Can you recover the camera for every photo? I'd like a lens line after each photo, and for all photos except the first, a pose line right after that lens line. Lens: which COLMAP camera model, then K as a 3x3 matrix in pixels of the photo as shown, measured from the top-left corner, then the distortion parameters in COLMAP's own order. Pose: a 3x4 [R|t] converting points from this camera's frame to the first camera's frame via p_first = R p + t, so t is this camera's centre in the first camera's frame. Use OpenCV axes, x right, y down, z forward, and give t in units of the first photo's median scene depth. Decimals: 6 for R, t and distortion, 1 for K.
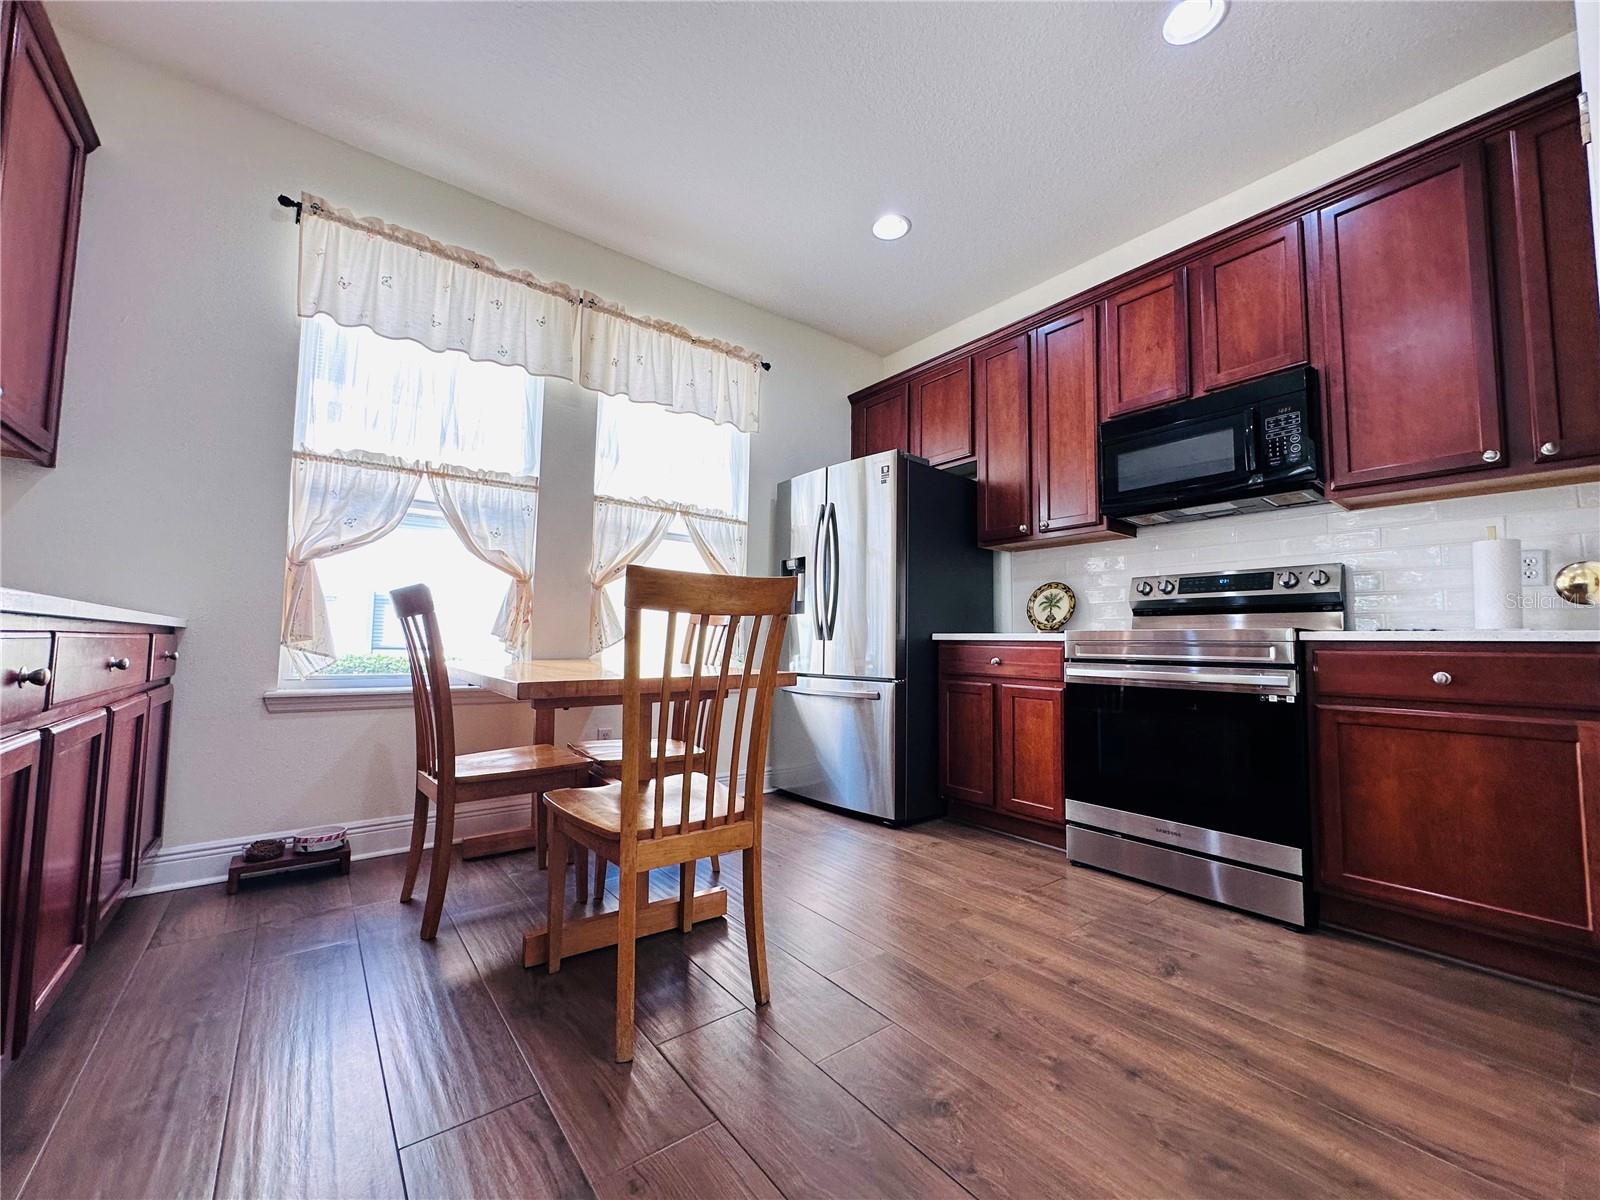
lens RADIAL K [[638.9, 0, 800.0], [0, 638.9, 600.0], [0, 0, 1]] dist [-0.007679, 0.002212]
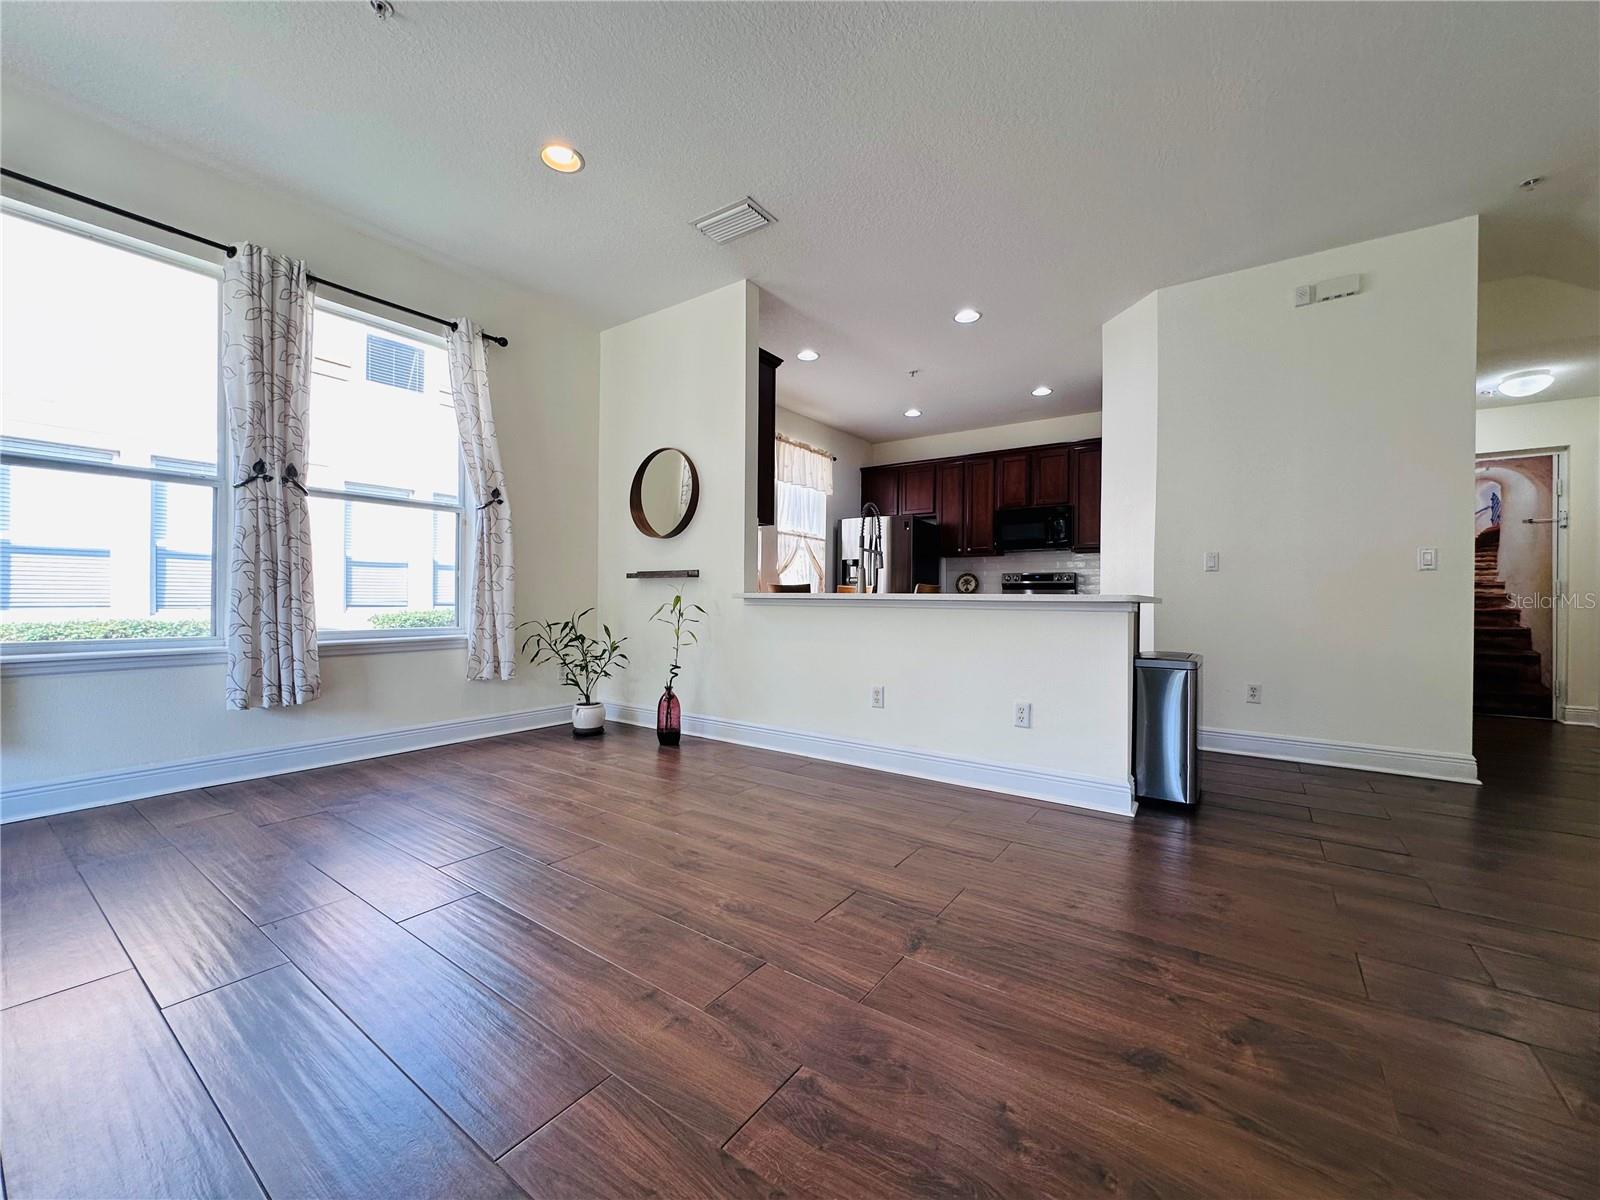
lens RADIAL K [[638.9, 0, 800.0], [0, 638.9, 600.0], [0, 0, 1]] dist [-0.007679, 0.002212]
pose [[0.957119, -0.006470, 0.289624, -0.964011], [-0.015695, 0.997124, 0.074142, -0.107686], [-0.289271, -0.075508, 0.954265, -1.151544]]
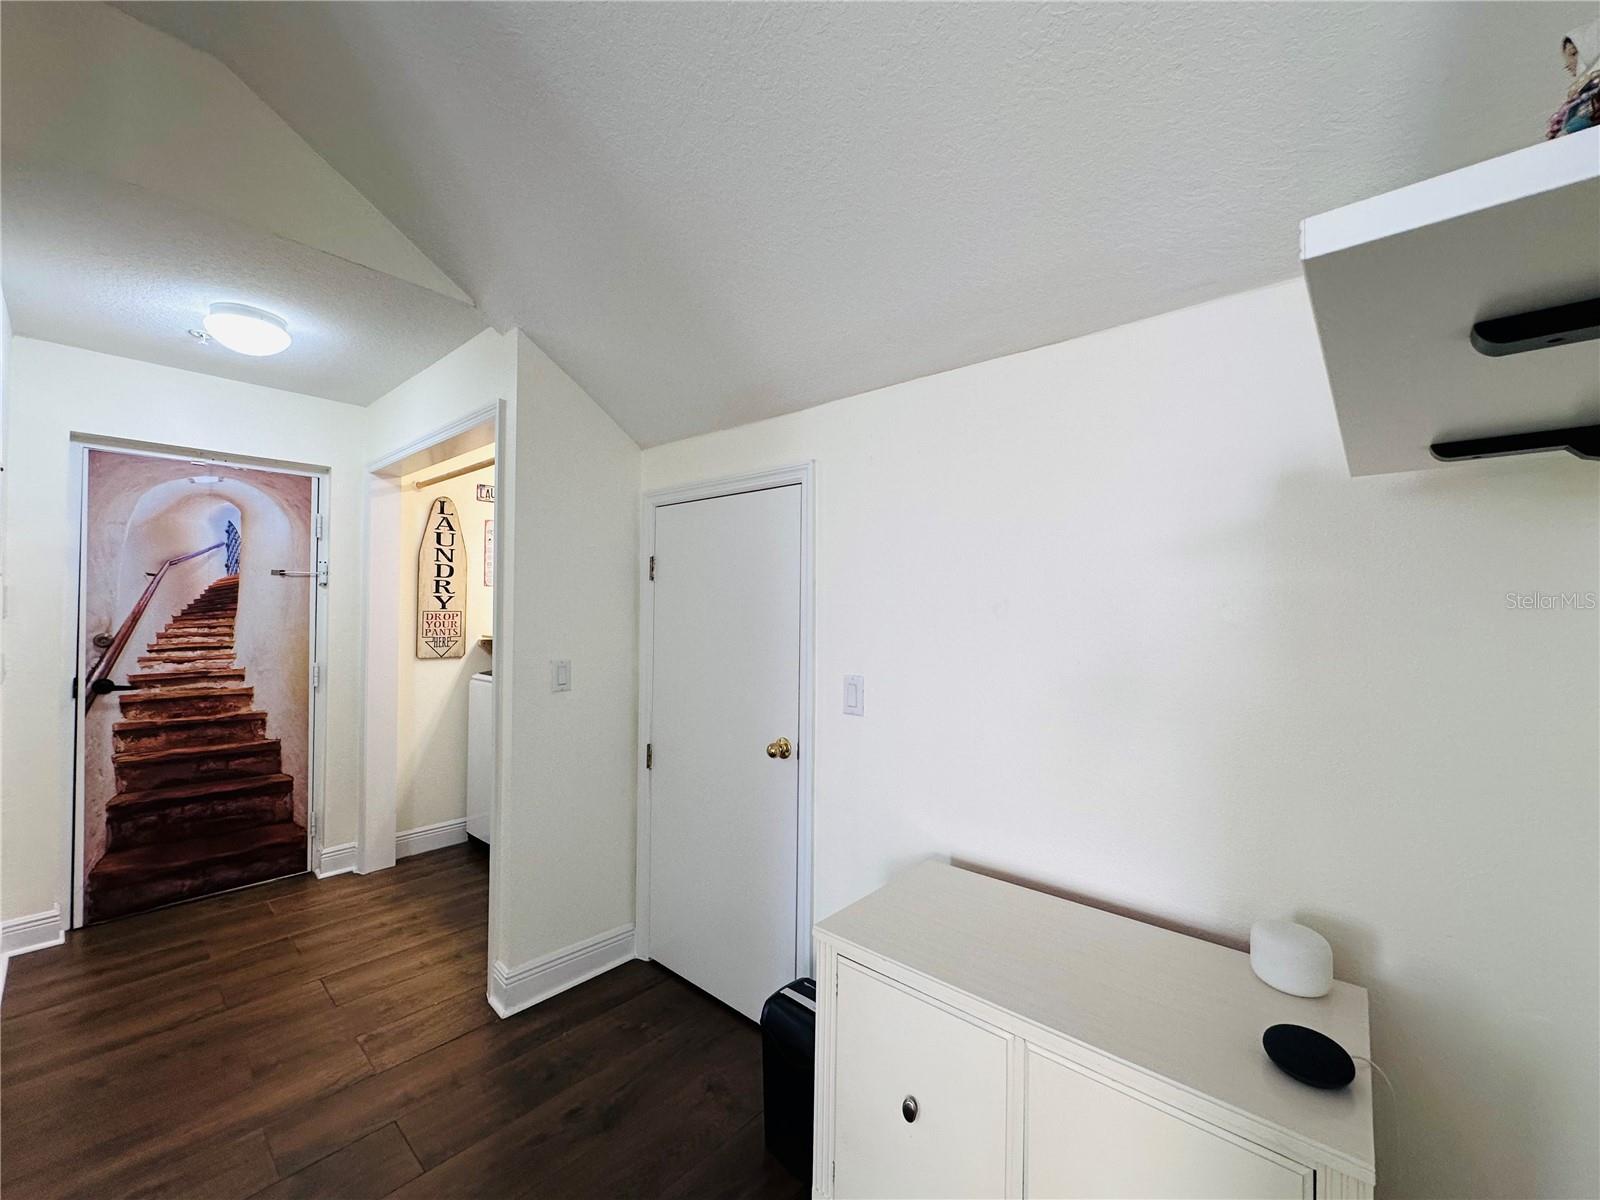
lens RADIAL K [[638.9, 0, 800.0], [0, 638.9, 600.0], [0, 0, 1]] dist [-0.007679, 0.002212]
pose [[-0.183176, -0.001286, 0.983079, 0.200154], [-0.081478, 0.996578, -0.013878, -0.238447], [-0.979698, -0.082642, -0.182655, -0.743768]]
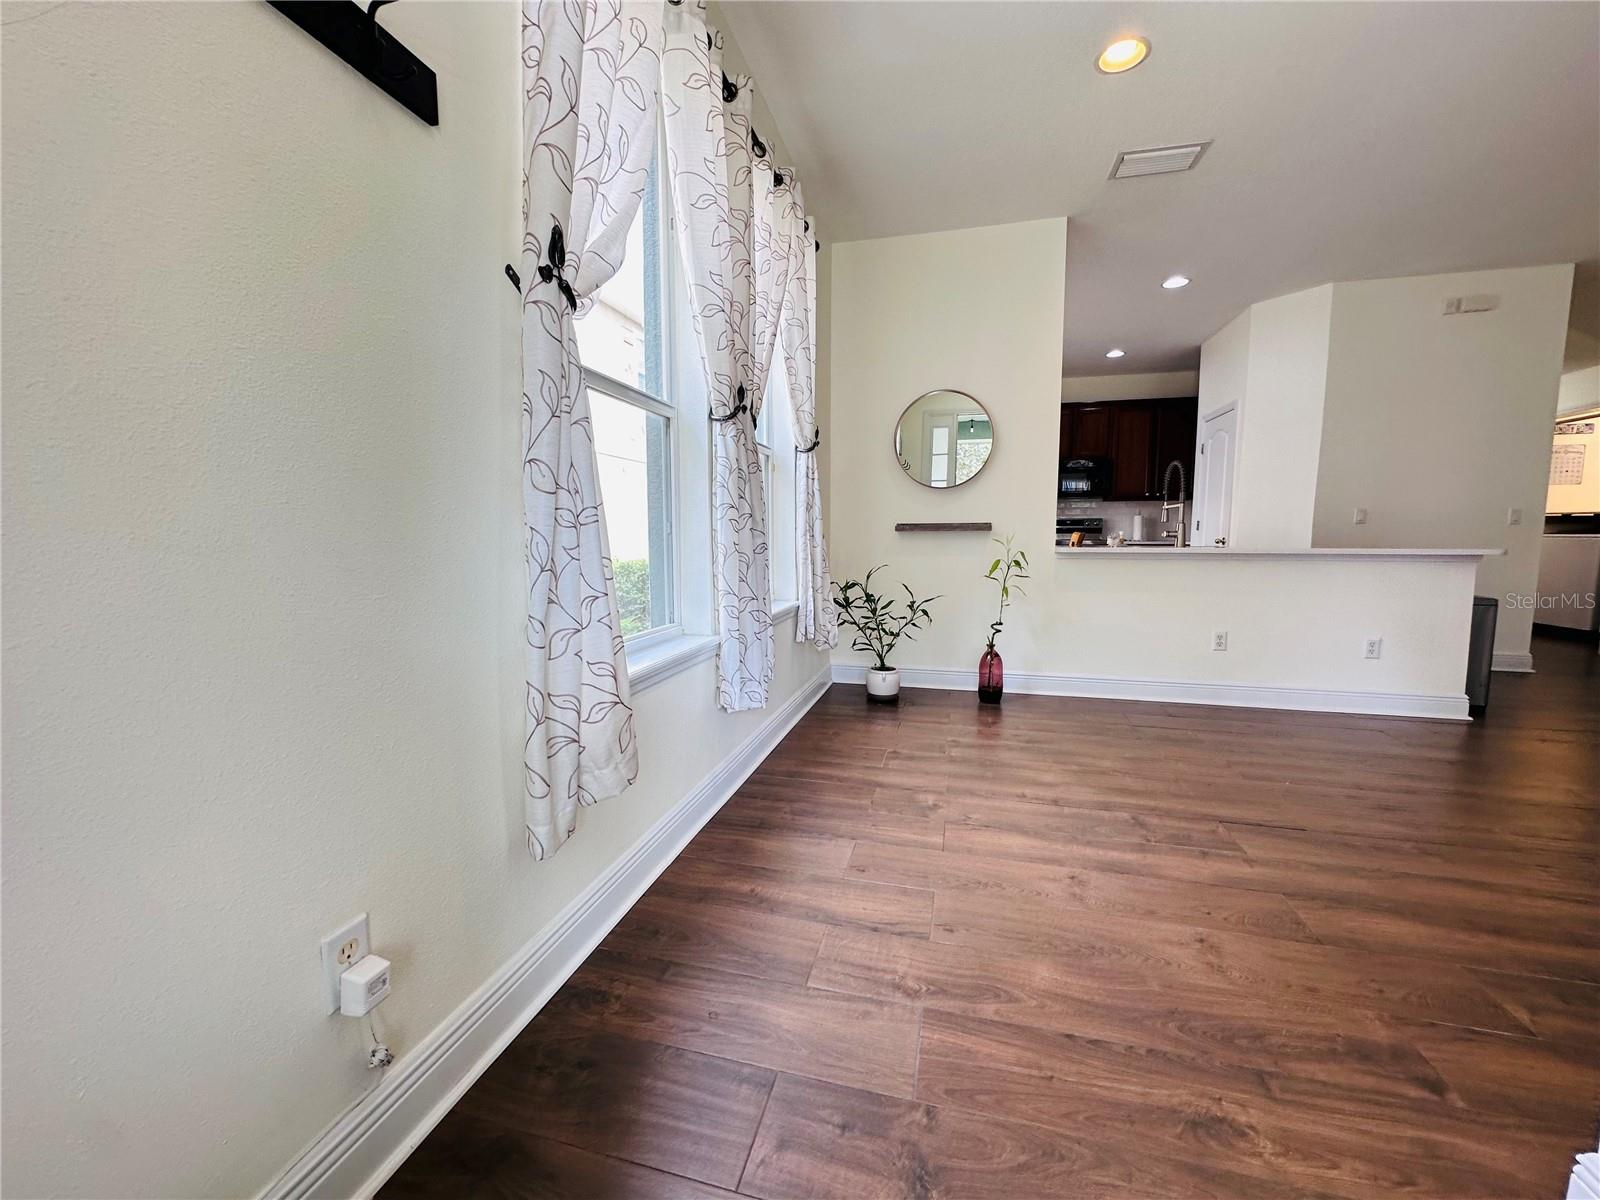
lens RADIAL K [[638.9, 0, 800.0], [0, 638.9, 600.0], [0, 0, 1]] dist [-0.007679, 0.002212]
pose [[0.791892, -0.078299, 0.605621, -1.989725], [-0.032181, 0.985017, 0.169430, -0.120383], [-0.609813, -0.153660, 0.777507, -0.535907]]
